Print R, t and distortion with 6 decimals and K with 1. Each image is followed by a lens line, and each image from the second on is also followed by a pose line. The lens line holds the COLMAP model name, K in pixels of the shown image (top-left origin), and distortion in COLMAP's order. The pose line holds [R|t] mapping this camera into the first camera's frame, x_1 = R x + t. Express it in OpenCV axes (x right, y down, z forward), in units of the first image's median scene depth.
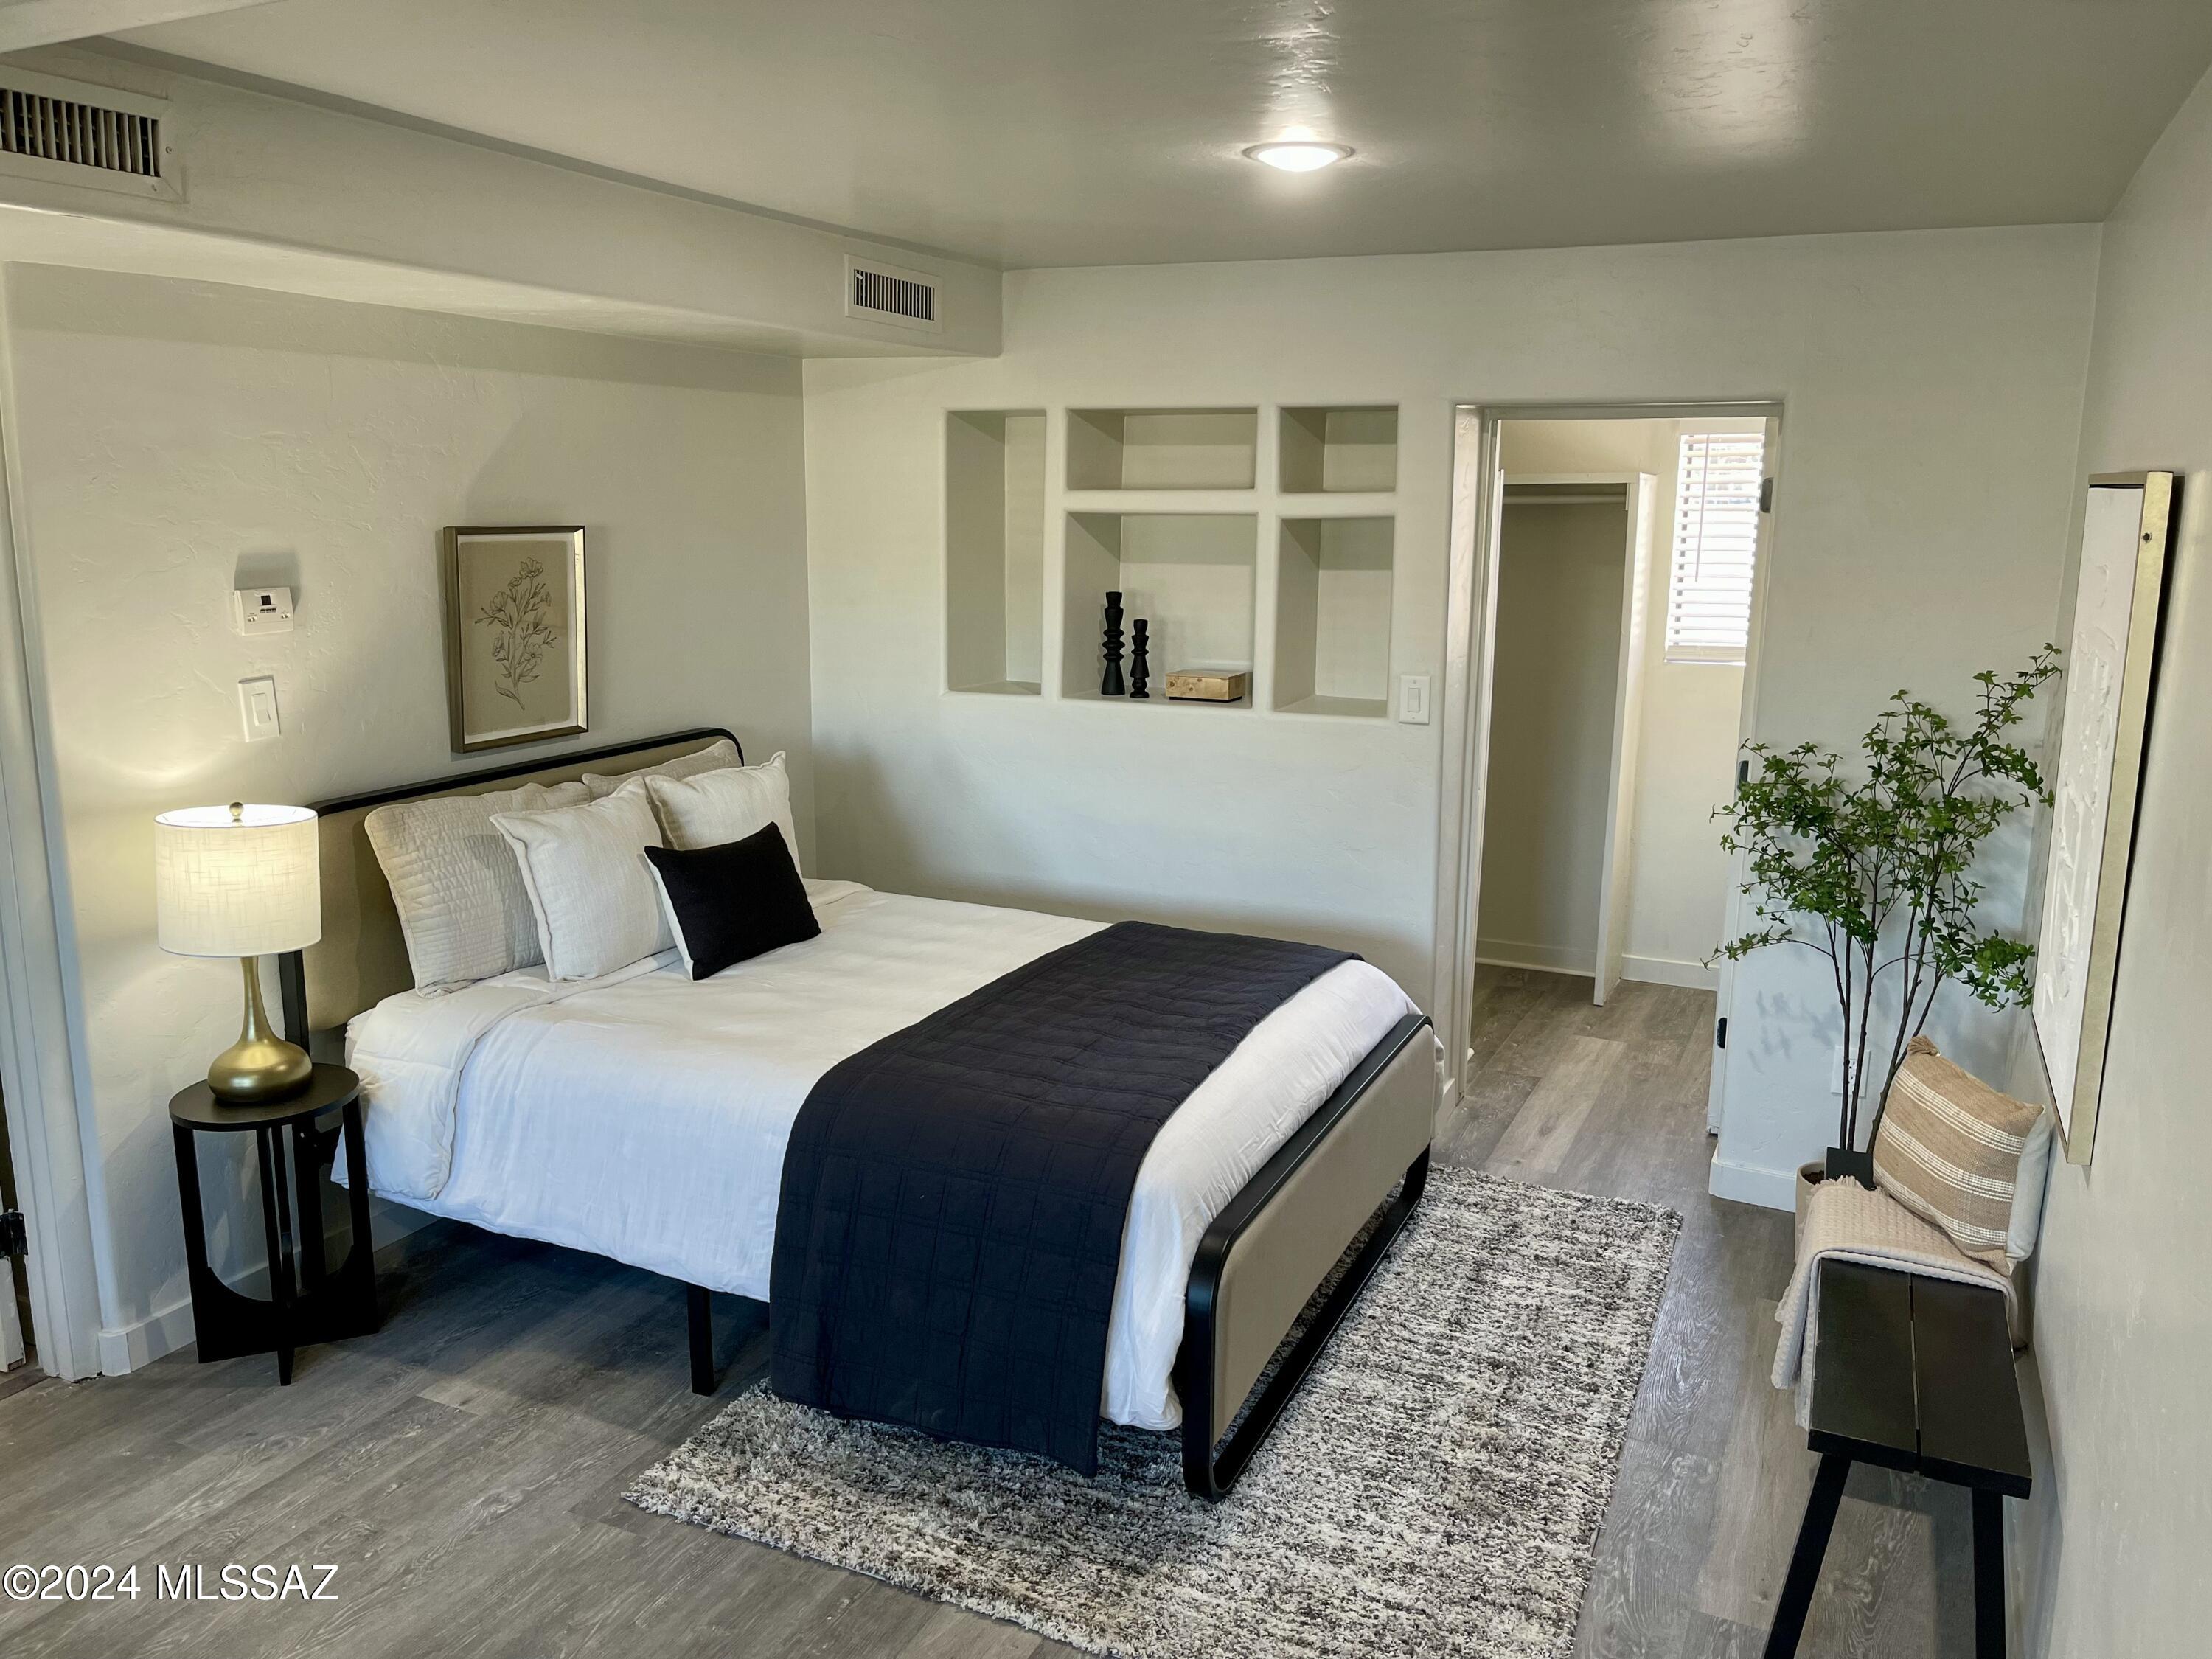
lens RADIAL K [[1683.3, 0, 1109.3], [0, 1683.3, 835.2], [0, 0, 1]] dist [0.055081, -0.056302]
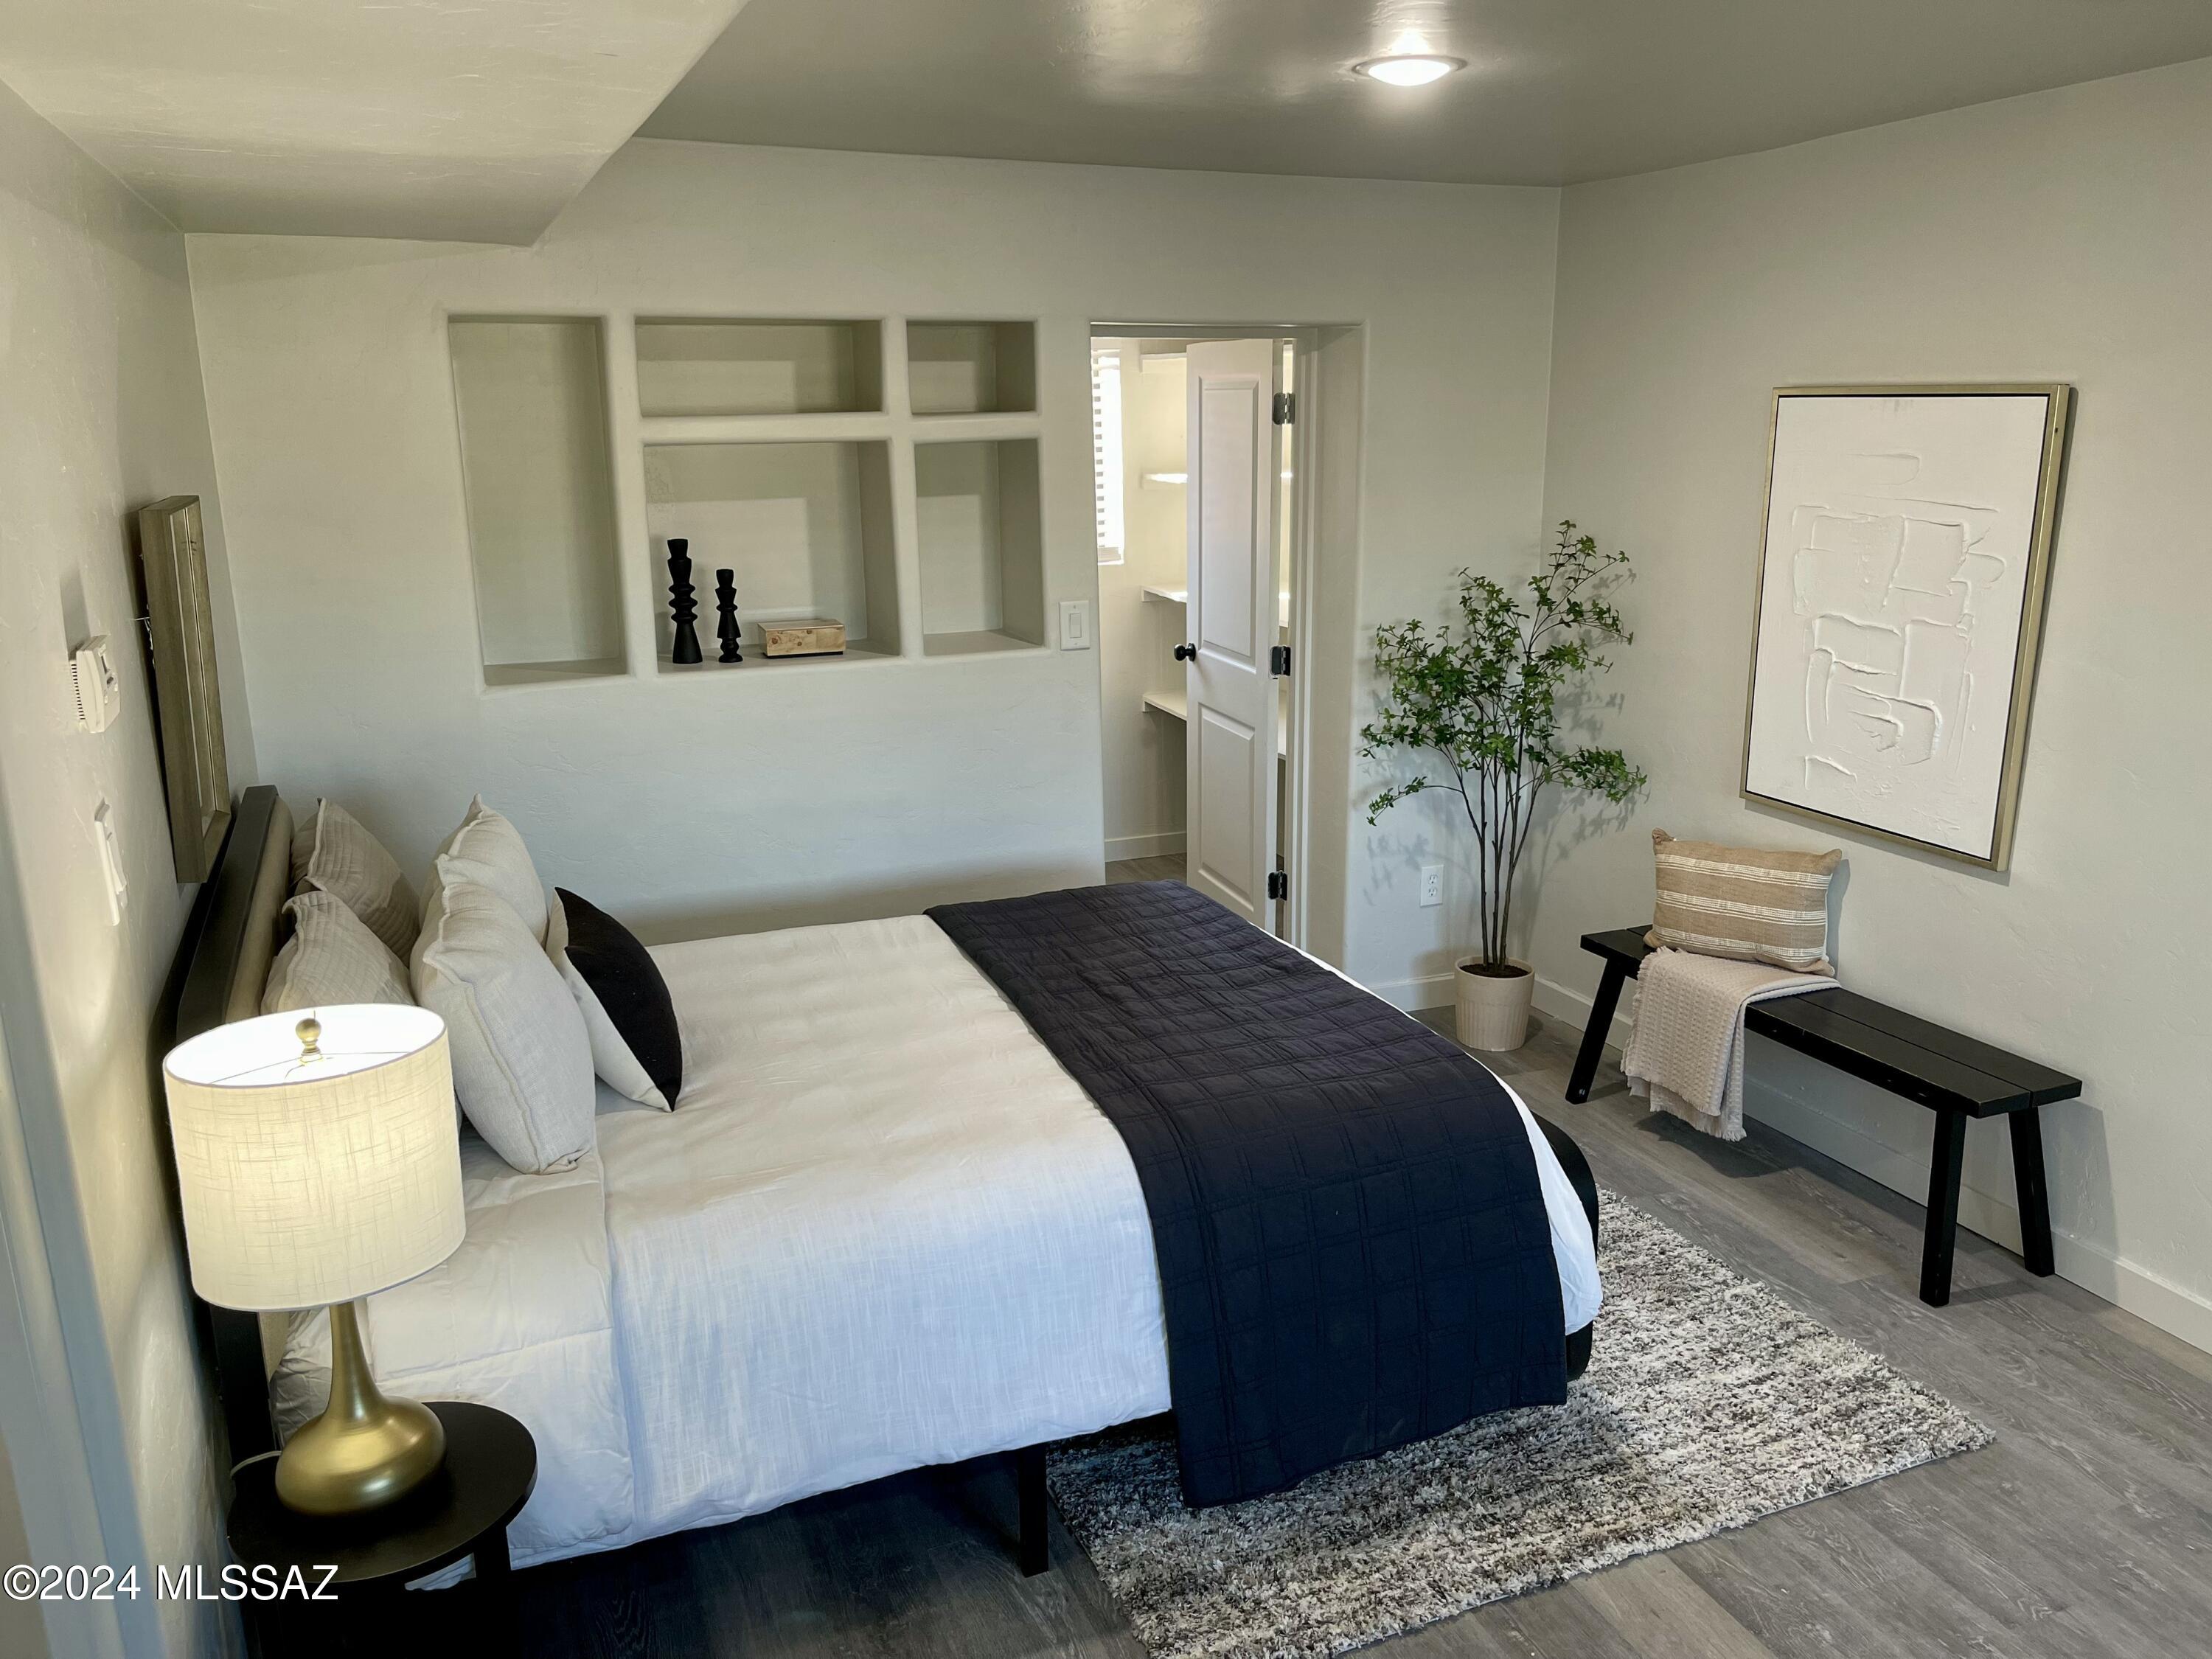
lens RADIAL K [[1683.3, 0, 1118.1], [0, 1683.3, 830.2], [0, 0, 1]] dist [0.055081, -0.056302]
pose [[0.669059, -0.200260, 0.715721, -0.634880], [0.164576, 0.979027, 0.120088, -0.091261], [-0.724759, 0.037445, 0.687985, 0.362819]]
